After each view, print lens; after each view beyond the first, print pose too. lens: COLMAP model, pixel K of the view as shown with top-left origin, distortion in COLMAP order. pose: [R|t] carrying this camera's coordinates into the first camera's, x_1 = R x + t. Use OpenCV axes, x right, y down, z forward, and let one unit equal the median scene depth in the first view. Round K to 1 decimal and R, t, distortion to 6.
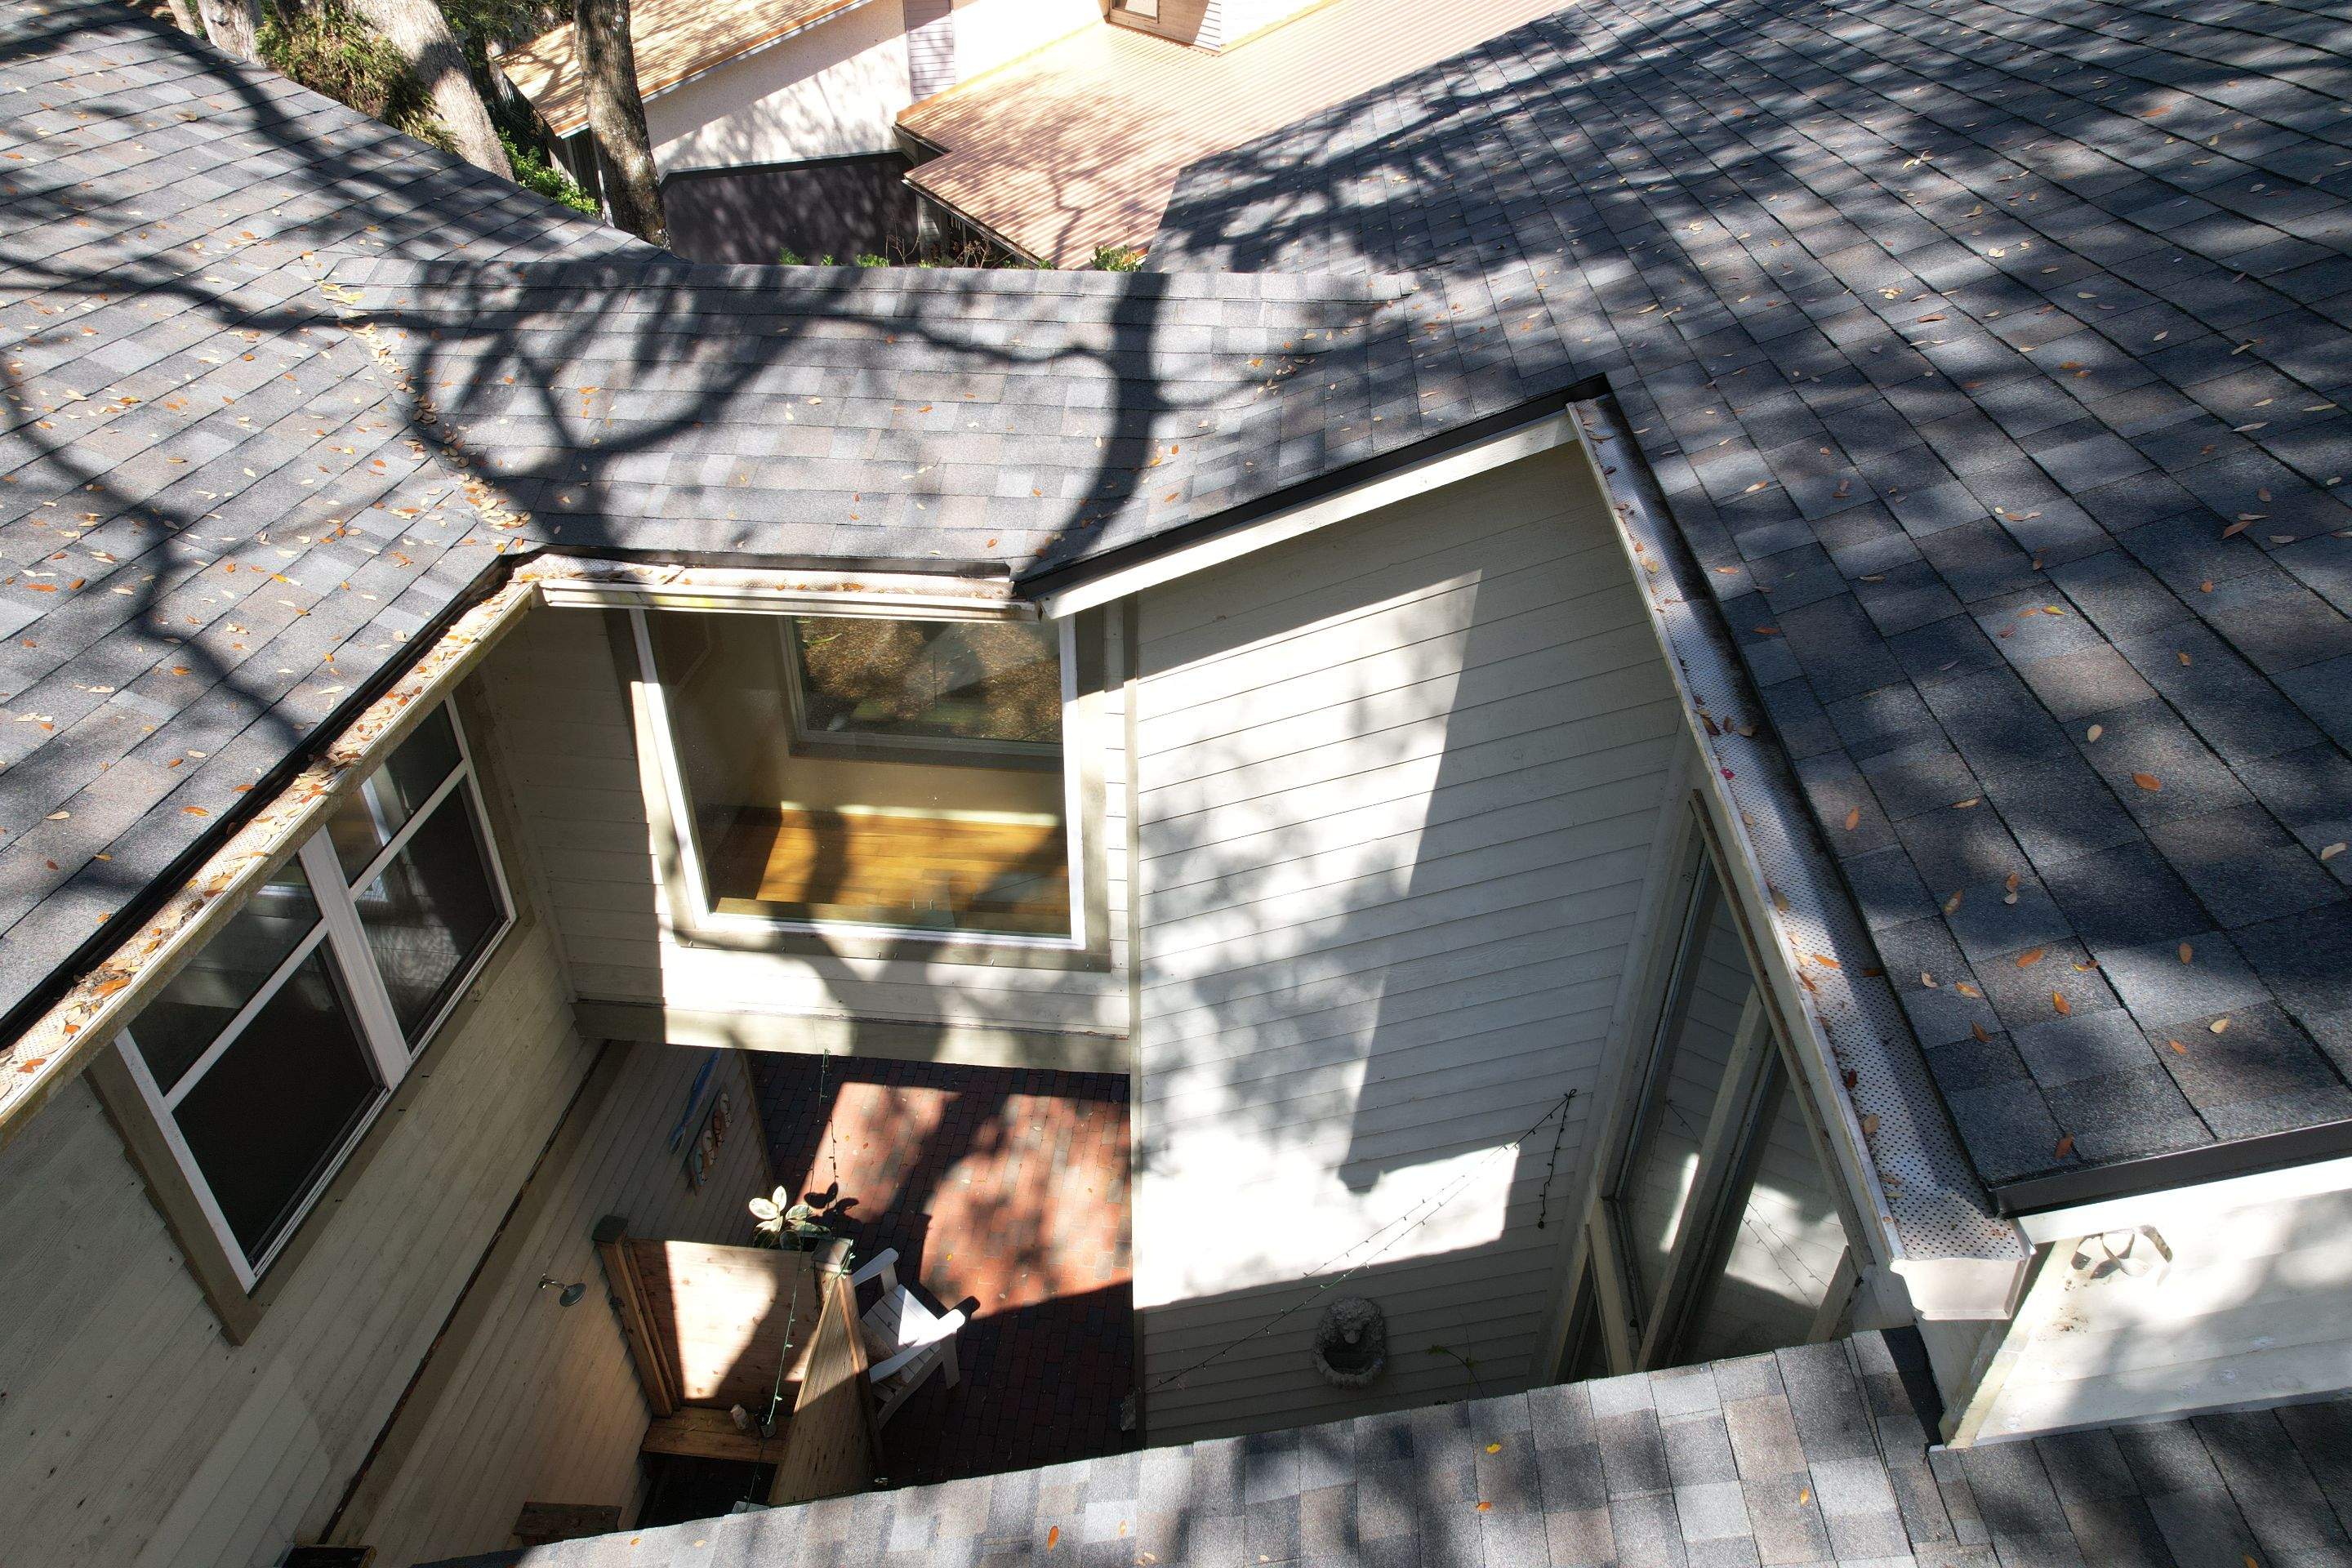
lens RADIAL K [[1497.9, 0, 1172.9], [0, 1497.9, 785.5], [0, 0, 1]] dist [-0.045985, 0.000536]
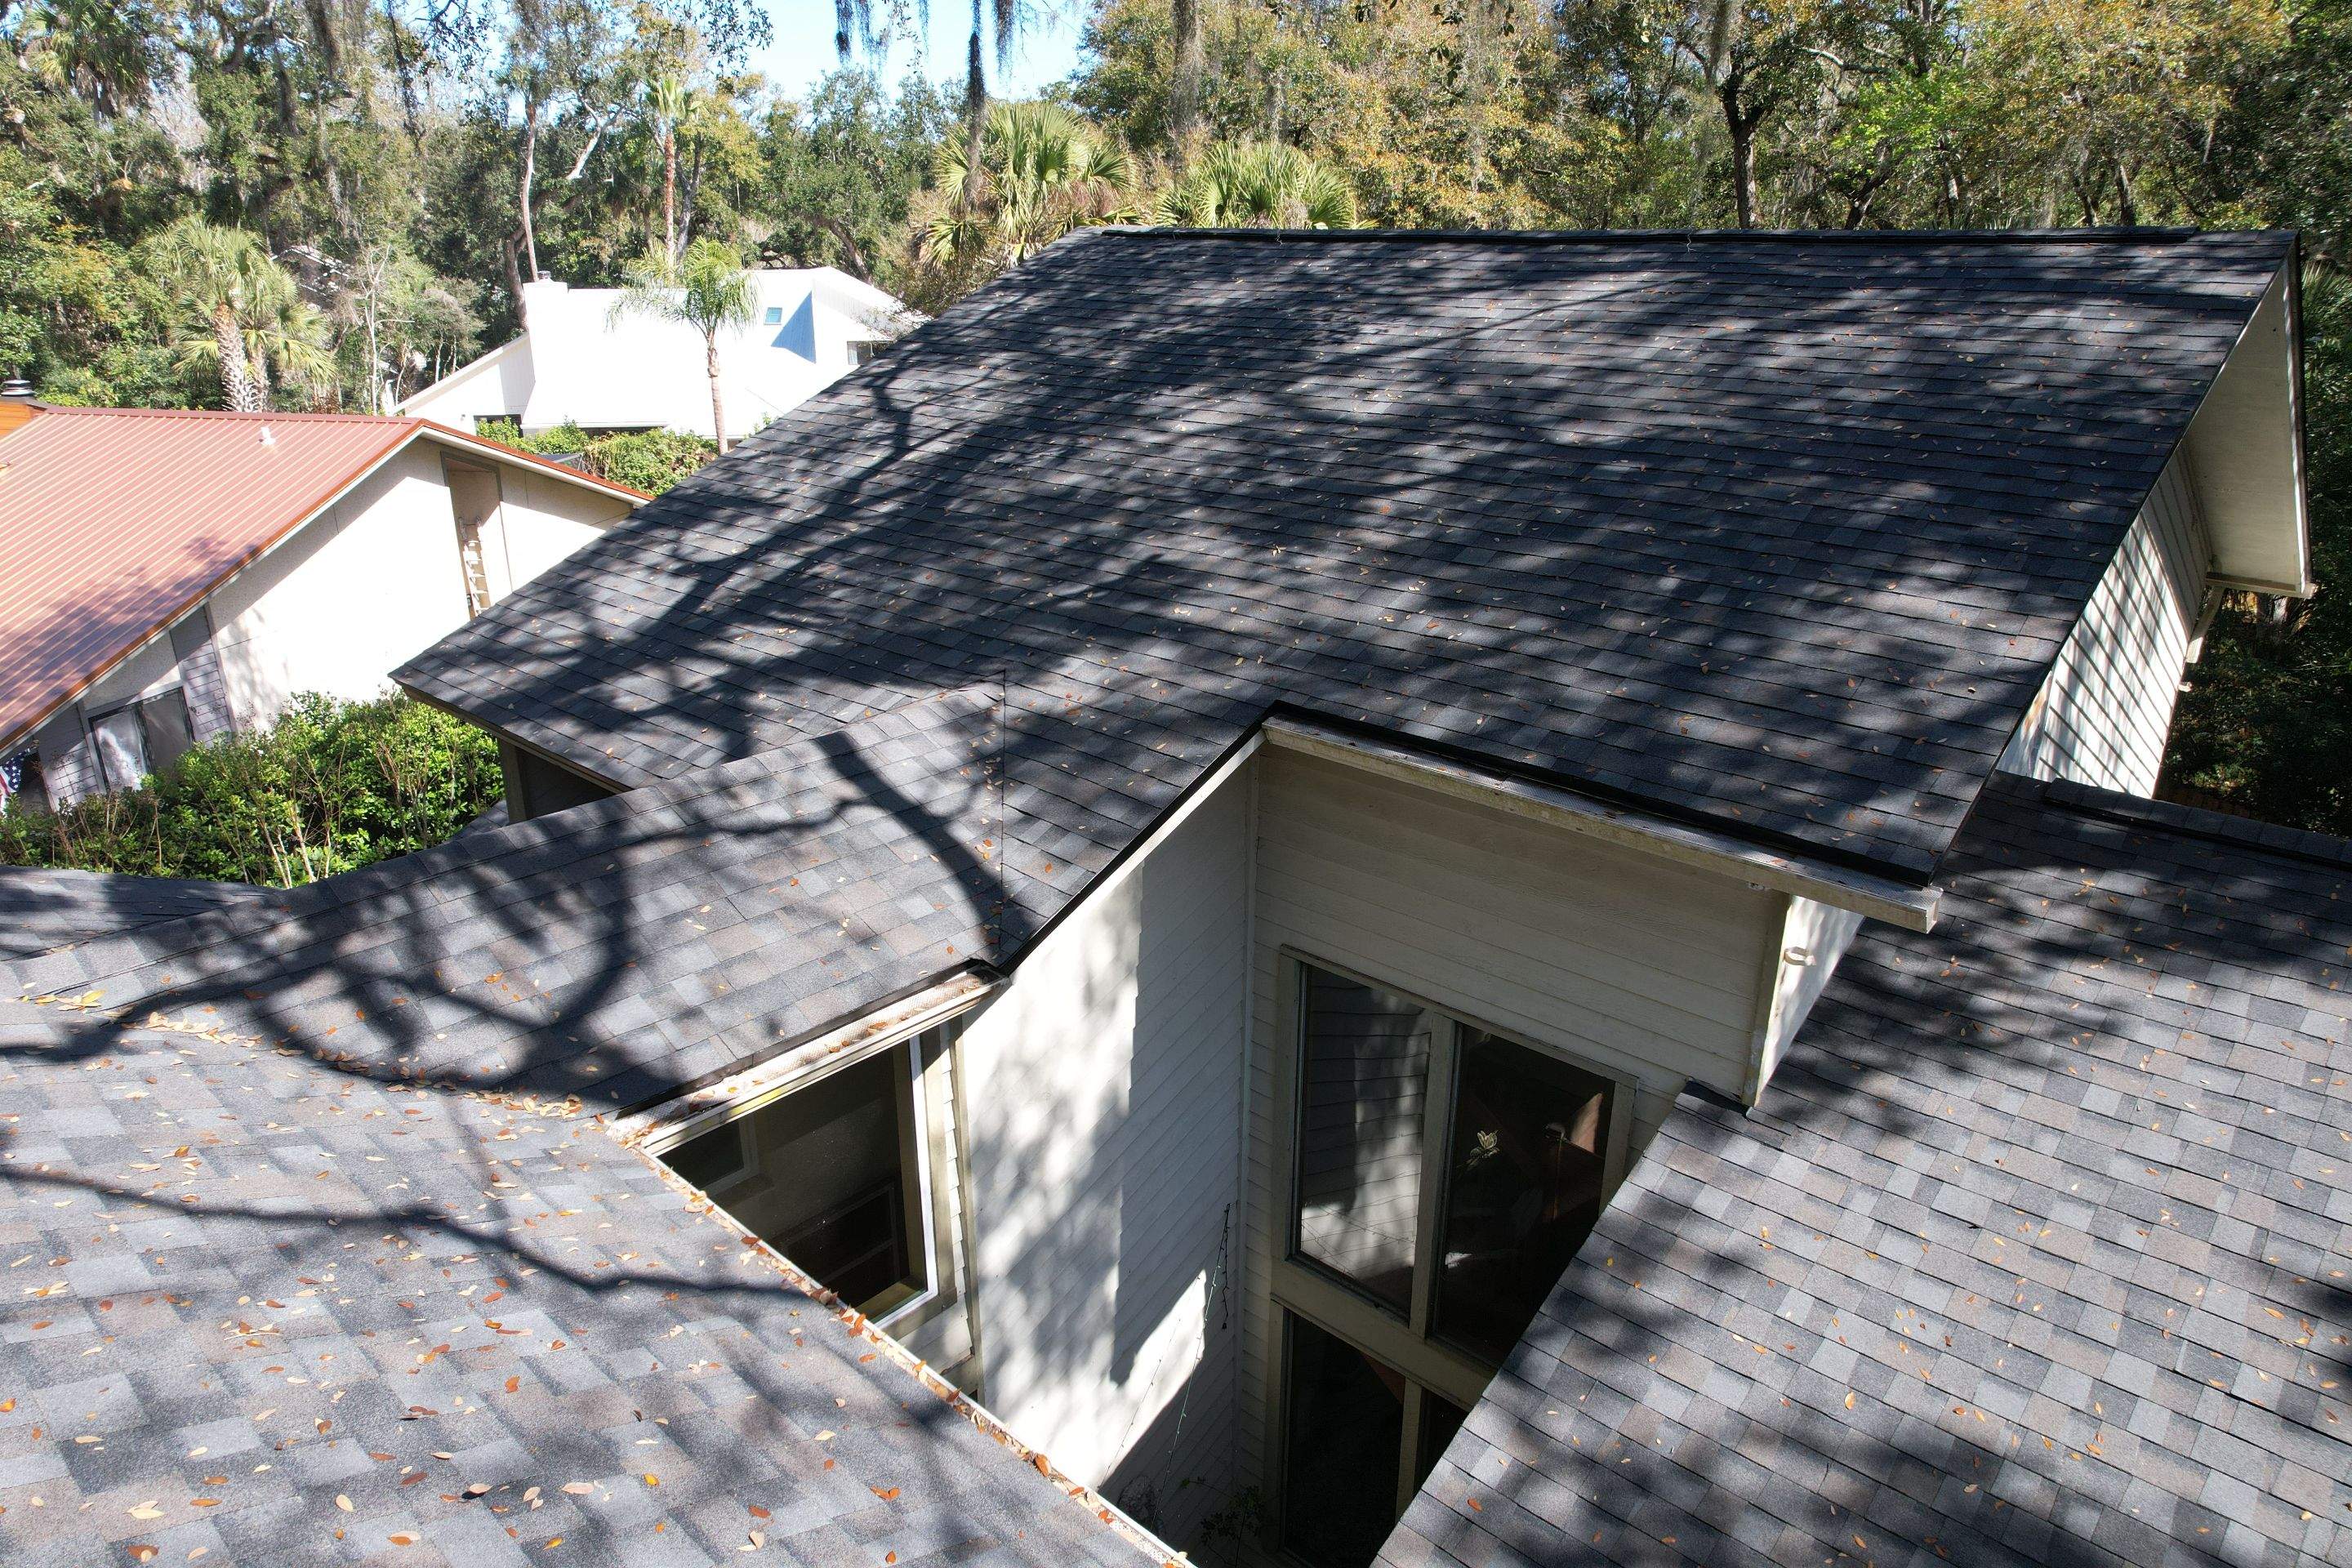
lens RADIAL K [[1497.9, 0, 1169.4], [0, 1497.9, 790.8], [0, 0, 1]] dist [-0.045985, 0.000536]
pose [[0.606269, -0.280961, 0.743975, -0.833899], [0.441671, 0.896926, -0.021197, -0.160045], [-0.661335, 0.341444, 0.667871, -0.005568]]
